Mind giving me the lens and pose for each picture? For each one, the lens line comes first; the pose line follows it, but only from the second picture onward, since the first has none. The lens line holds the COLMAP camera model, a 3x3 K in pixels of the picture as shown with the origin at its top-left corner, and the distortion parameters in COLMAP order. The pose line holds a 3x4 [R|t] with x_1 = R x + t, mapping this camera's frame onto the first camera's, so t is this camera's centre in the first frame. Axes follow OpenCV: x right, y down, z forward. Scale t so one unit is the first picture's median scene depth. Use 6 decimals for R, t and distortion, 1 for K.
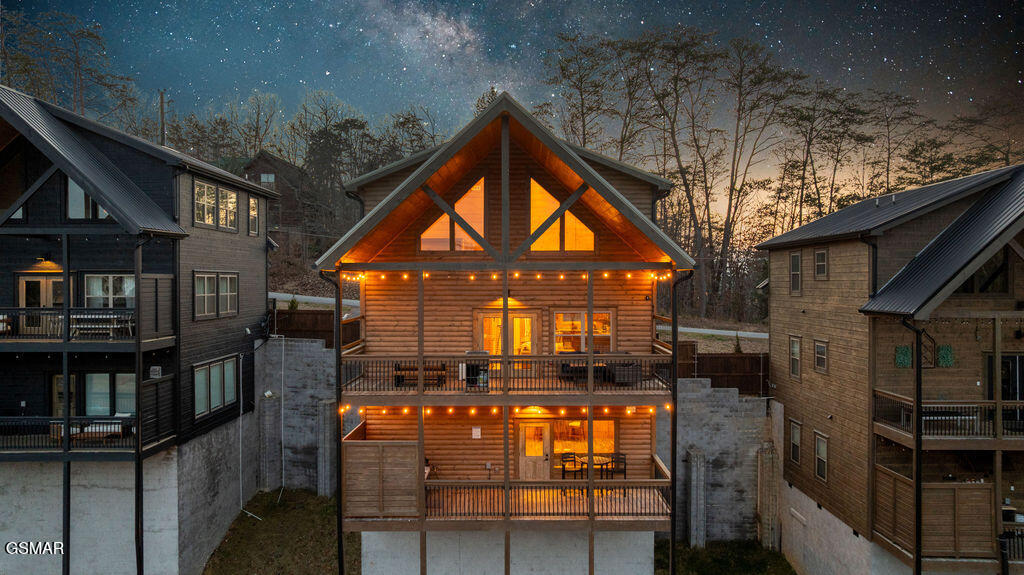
lens RADIAL K [[728.0, 0, 512.9], [0, 728.0, 284.0], [0, 0, 1]] dist [-0.033861, 0.030668]
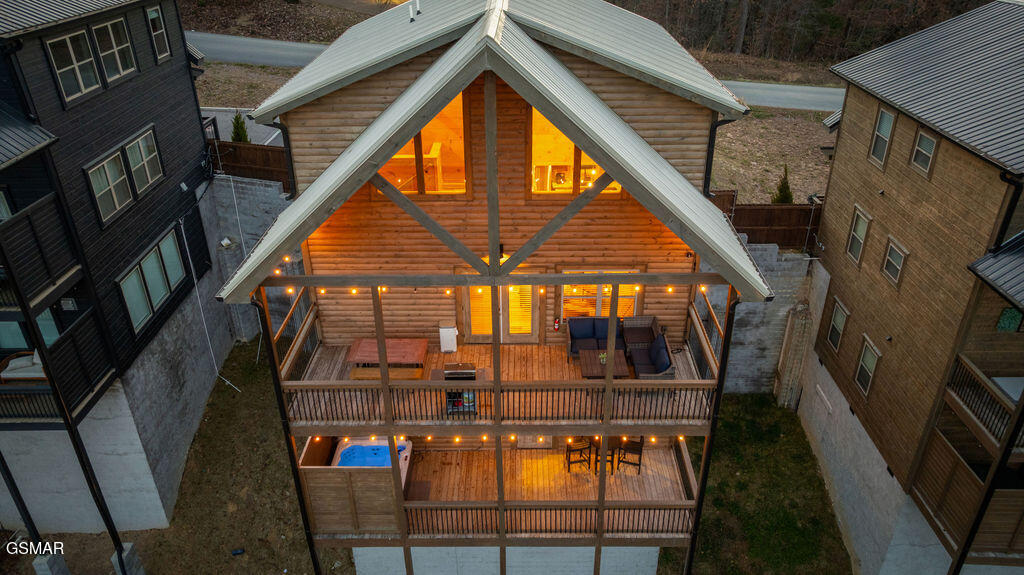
lens RADIAL K [[728.0, 0, 509.8], [0, 728.0, 290.0], [0, 0, 1]] dist [-0.033861, 0.030668]
pose [[0.999938, -0.004559, -0.010167, 0.007796], [0.008859, 0.878715, 0.477264, -0.244414], [0.006758, -0.477324, 0.878701, 0.265938]]
